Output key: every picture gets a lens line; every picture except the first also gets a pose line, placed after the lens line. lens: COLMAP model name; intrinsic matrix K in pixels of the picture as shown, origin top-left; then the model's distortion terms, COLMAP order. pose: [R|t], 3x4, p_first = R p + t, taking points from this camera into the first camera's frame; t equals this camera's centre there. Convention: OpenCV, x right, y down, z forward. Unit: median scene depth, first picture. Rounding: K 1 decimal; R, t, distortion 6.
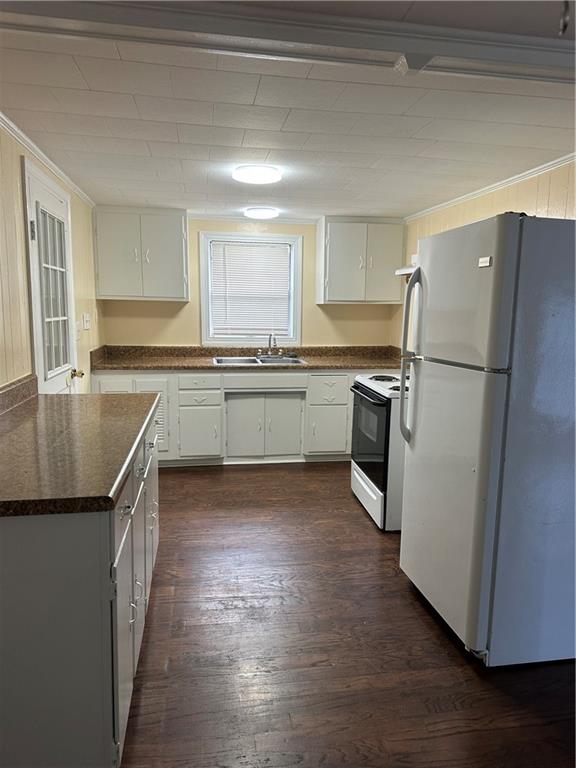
lens RADIAL K [[547.8, 0, 287.6], [0, 547.8, 380.9], [0, 0, 1]] dist [0.030236, -0.048601]
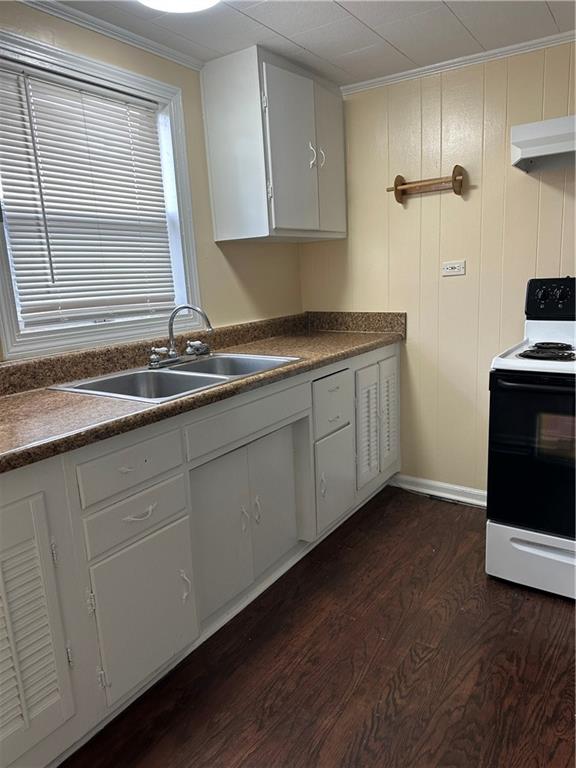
lens RADIAL K [[547.8, 0, 287.6], [0, 547.8, 380.9], [0, 0, 1]] dist [0.030236, -0.048601]
pose [[0.683175, -0.188653, 0.705465, -0.284344], [0.164649, 0.980972, 0.102881, -0.058068], [-0.711451, 0.045869, 0.701238, 0.623781]]
